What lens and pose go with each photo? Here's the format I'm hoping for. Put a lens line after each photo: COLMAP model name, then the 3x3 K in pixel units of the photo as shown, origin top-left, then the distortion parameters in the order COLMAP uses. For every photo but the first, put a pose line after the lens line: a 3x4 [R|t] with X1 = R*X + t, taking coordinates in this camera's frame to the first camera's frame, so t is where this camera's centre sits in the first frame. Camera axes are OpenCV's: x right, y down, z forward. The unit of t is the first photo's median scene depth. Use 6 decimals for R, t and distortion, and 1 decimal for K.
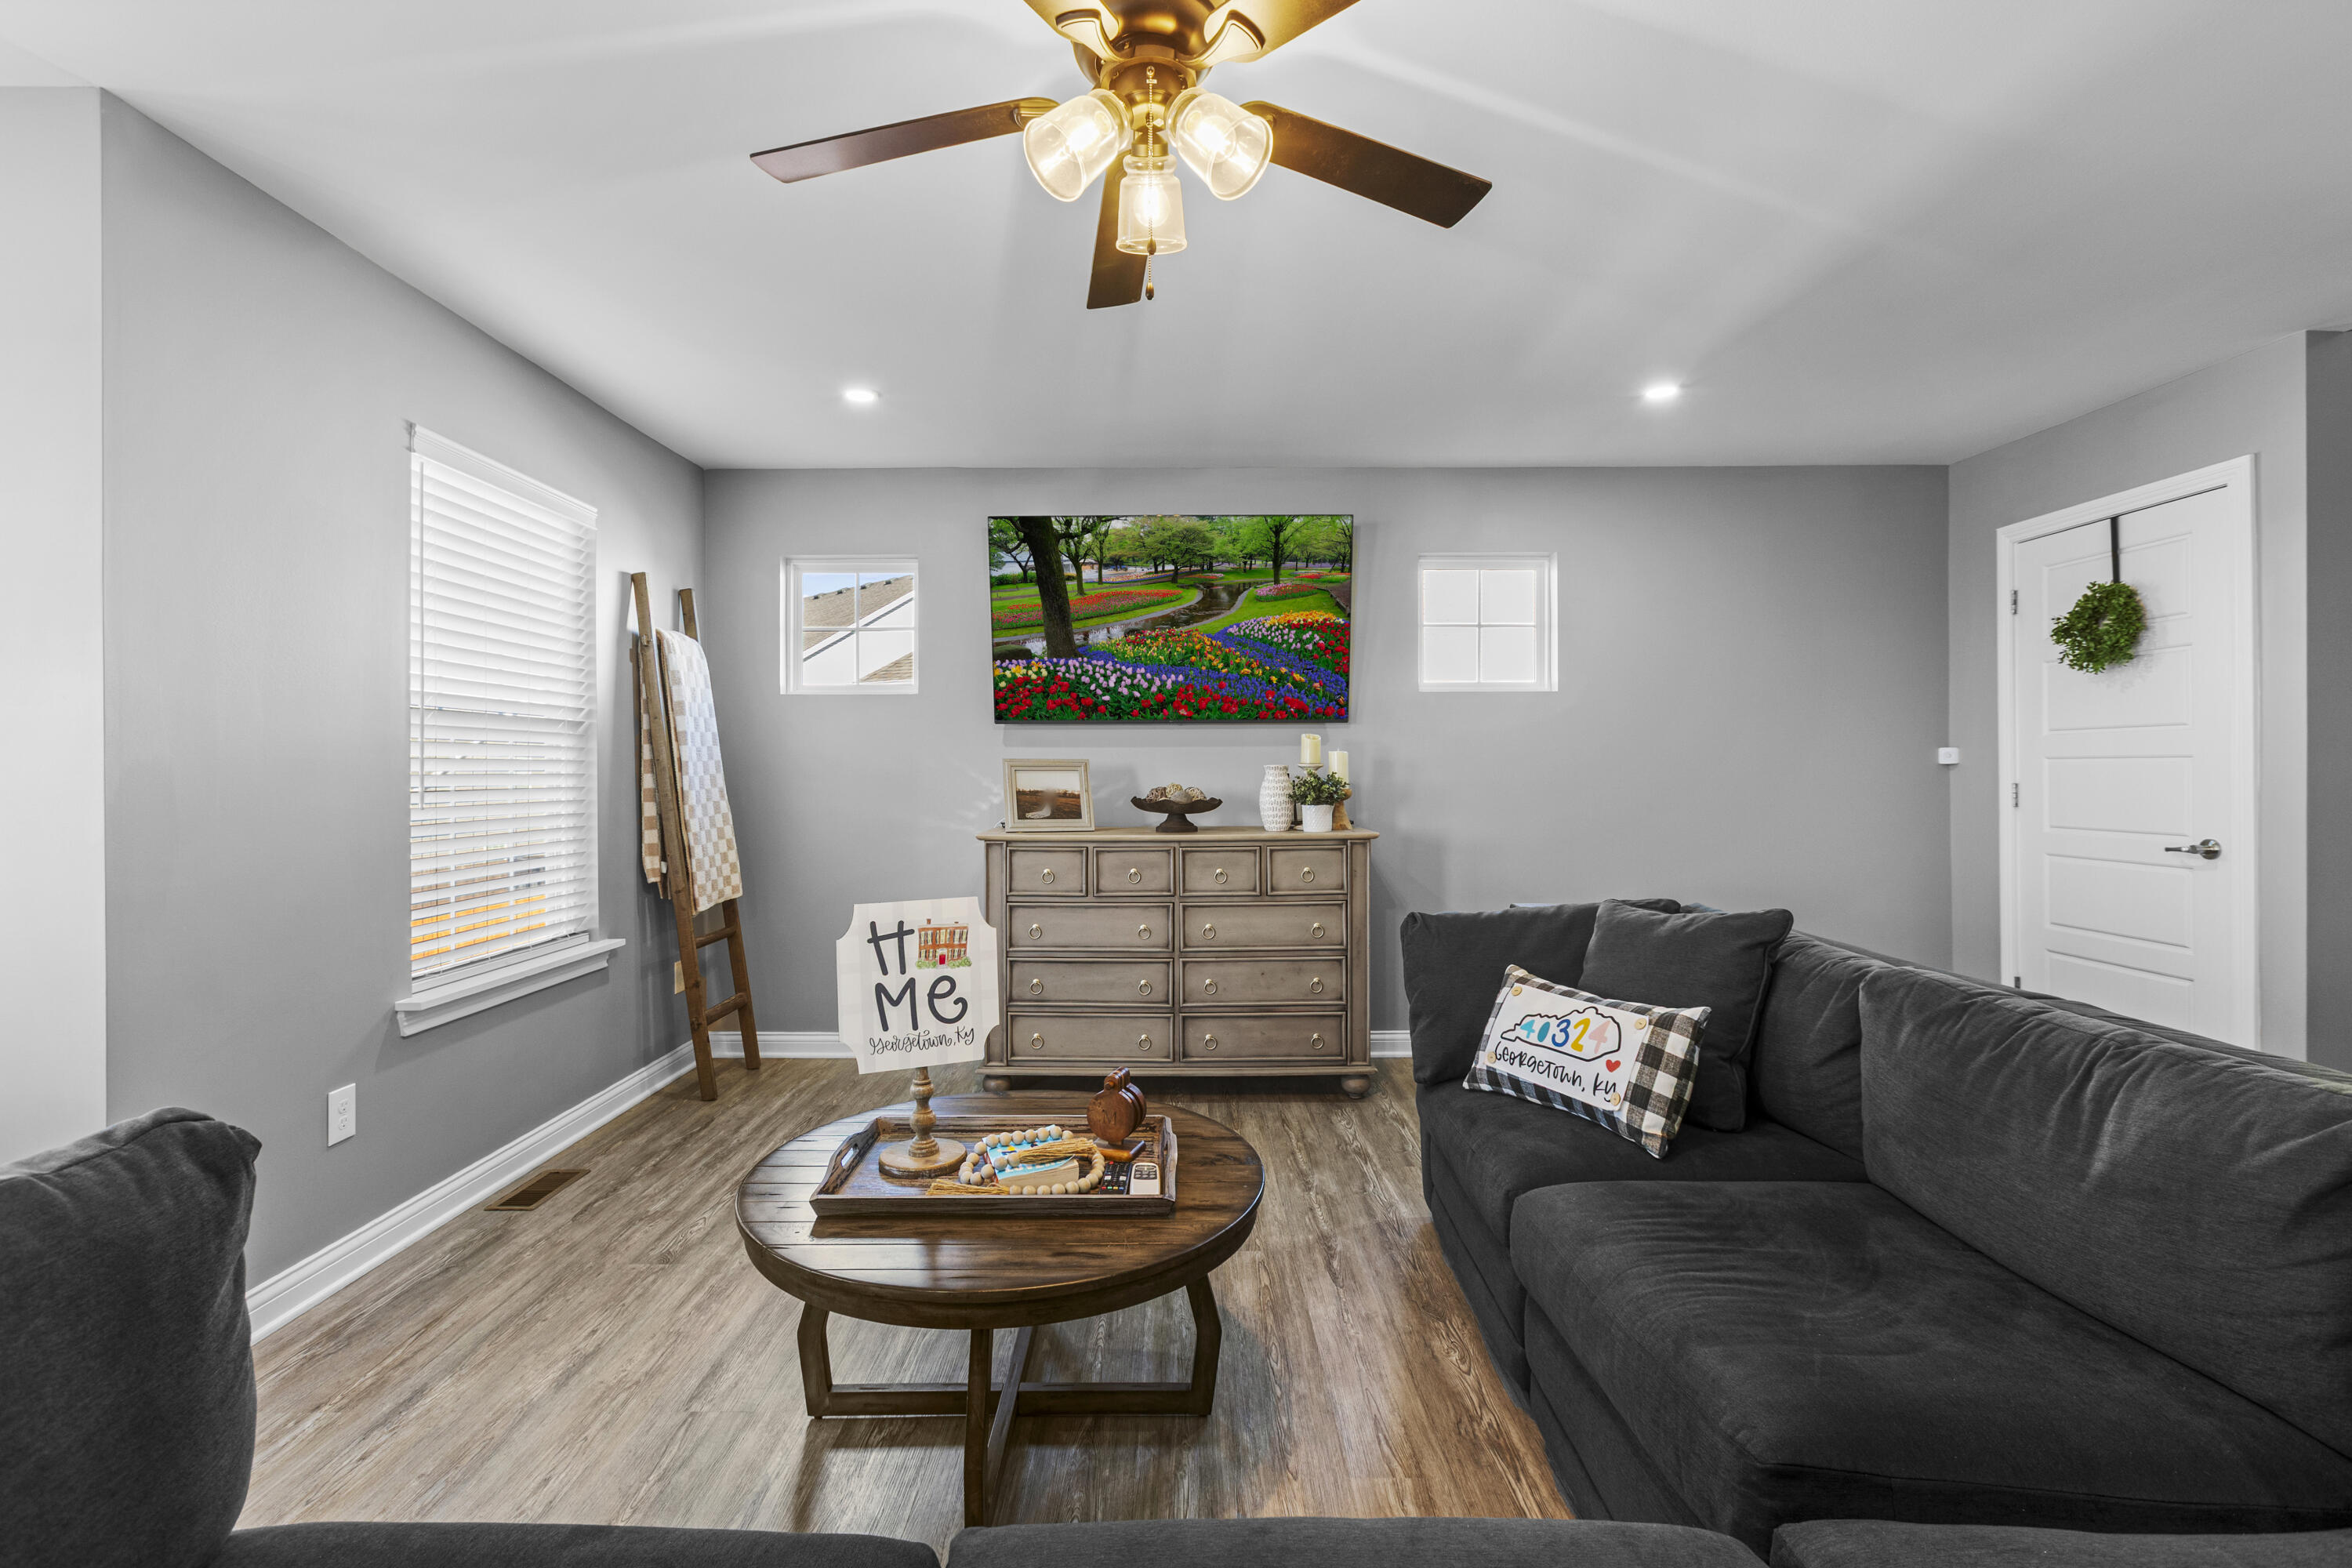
lens RADIAL K [[1038.7, 0, 1155.9], [0, 1038.7, 788.2], [0, 0, 1]] dist [-0.010845, 0.004758]
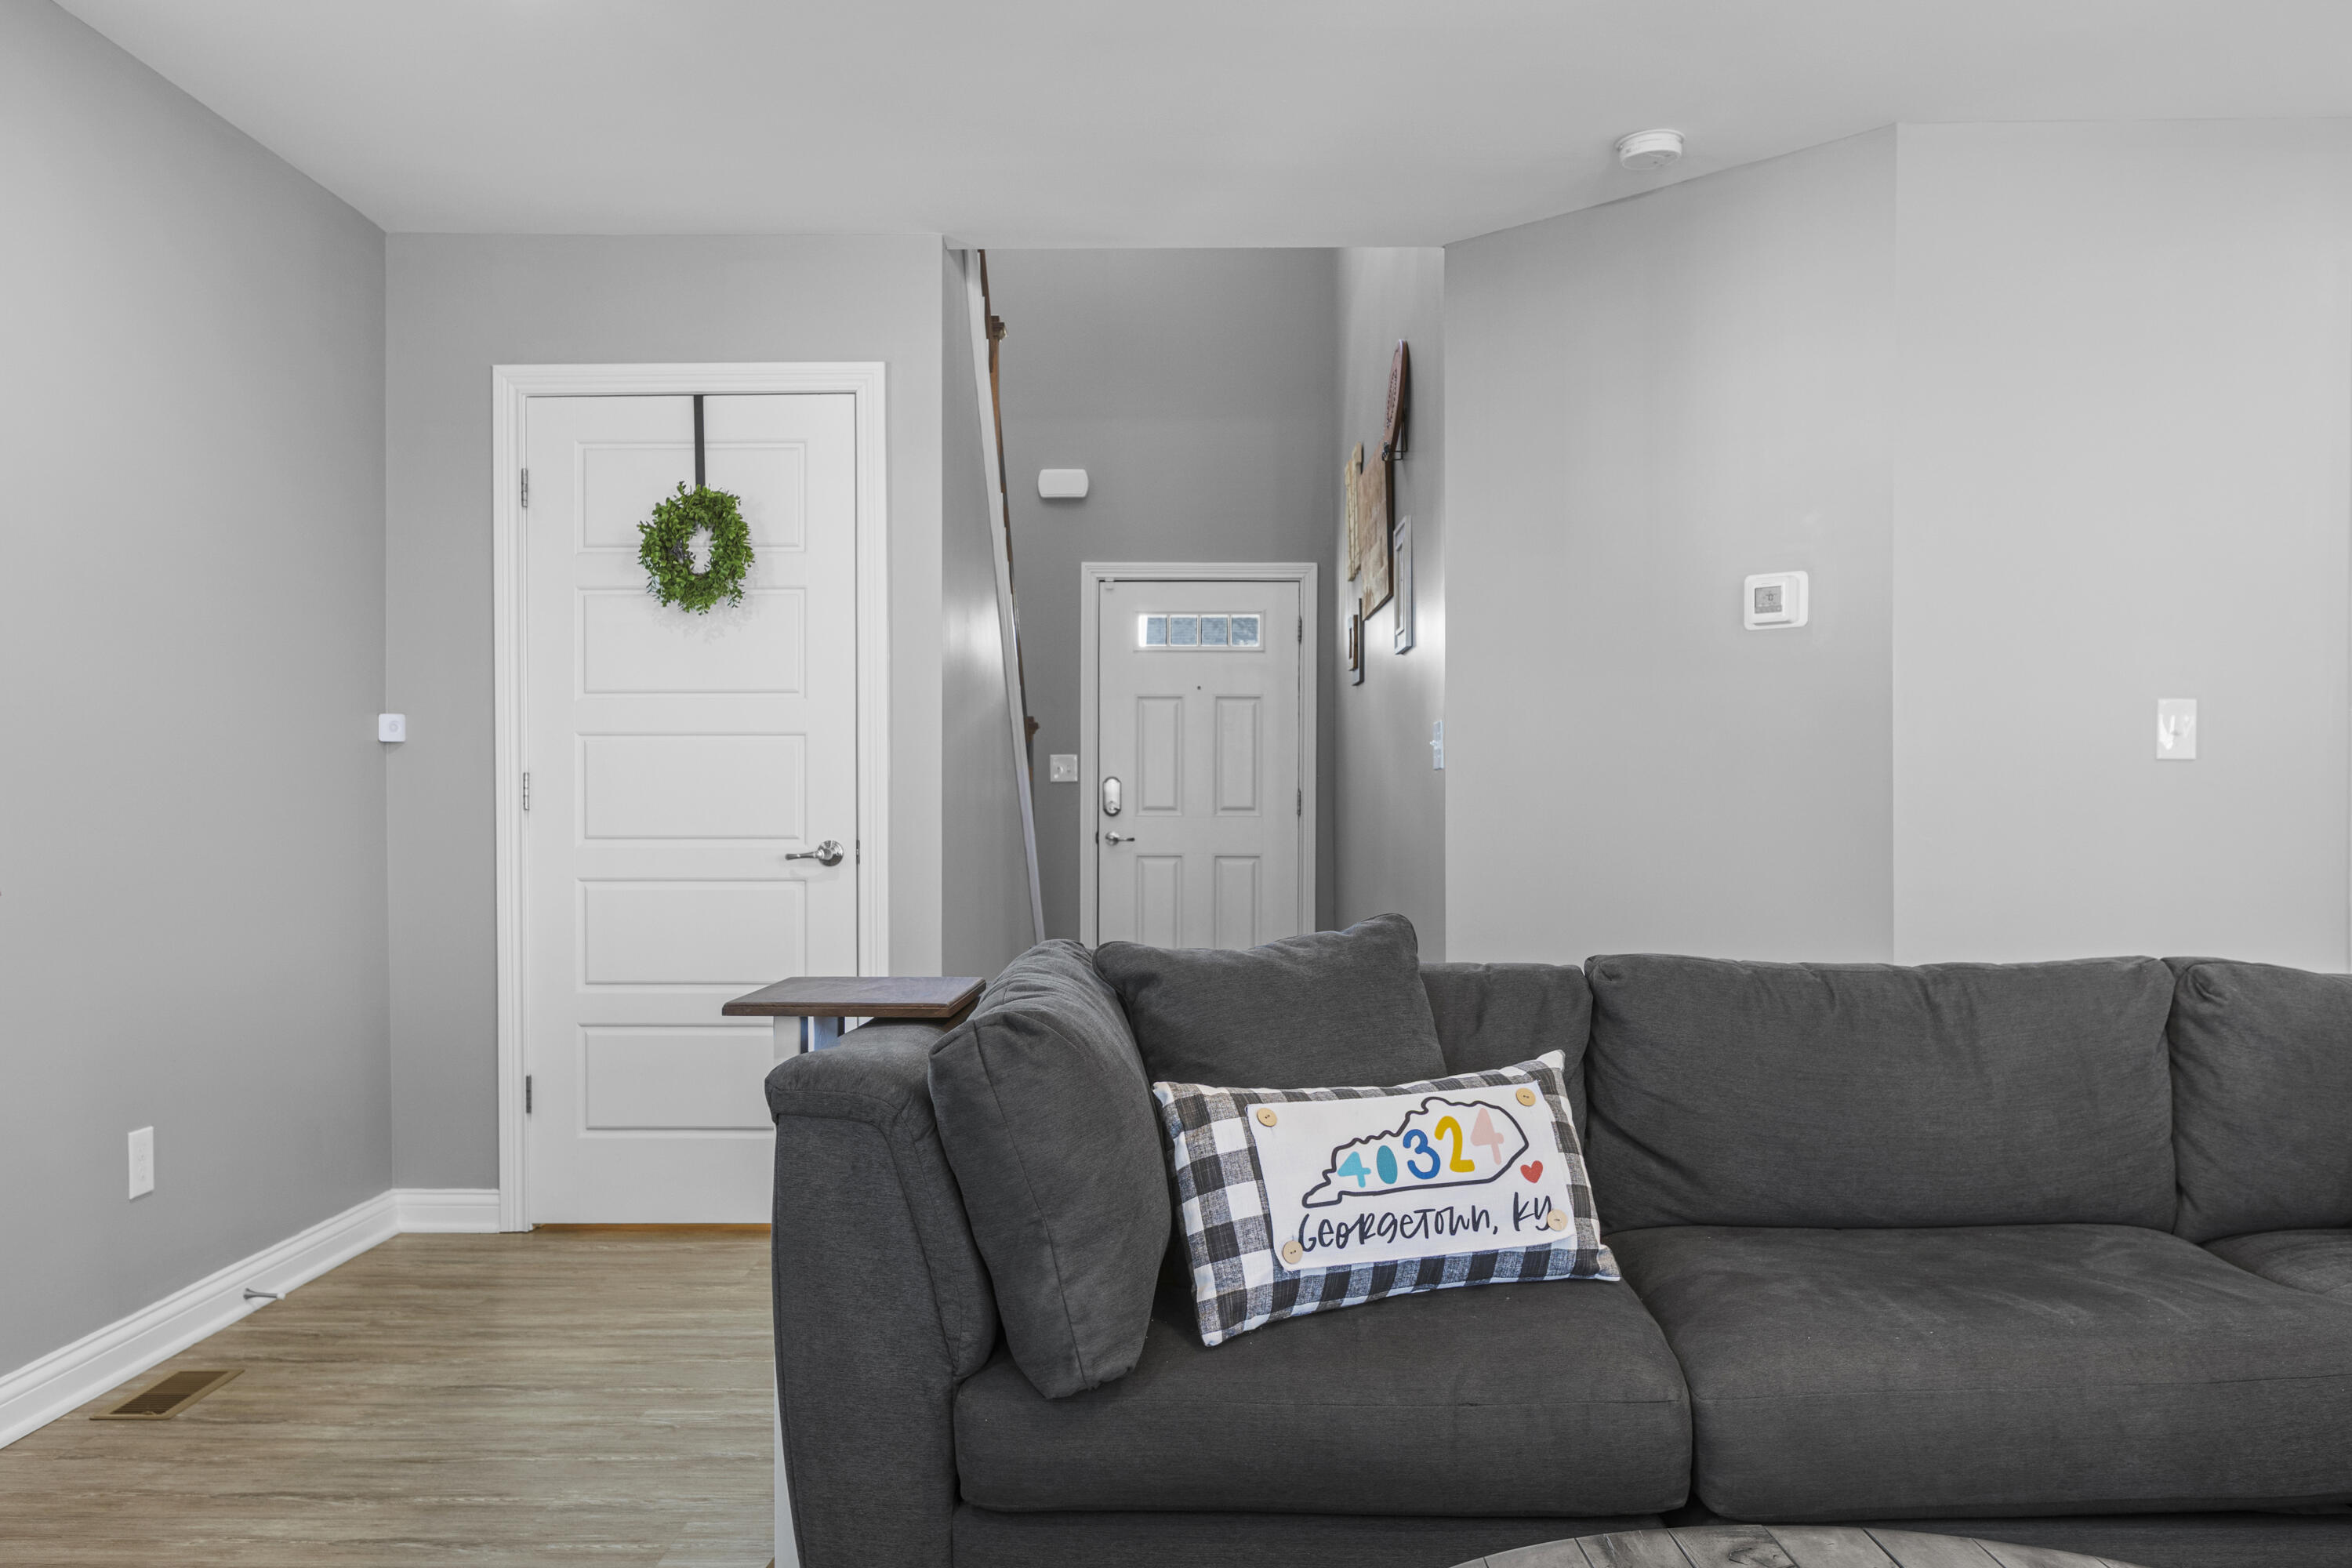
lens RADIAL K [[1938.2, 0, 1170.8], [0, 1938.2, 795.6], [0, 0, 1]] dist [0.005141, 0.002159]
pose [[0.018602, 0.004606, 0.999816, -0.434537], [0.016582, 0.999850, -0.004915, 0.026648], [-0.999689, 0.016671, 0.018523, 0.713778]]
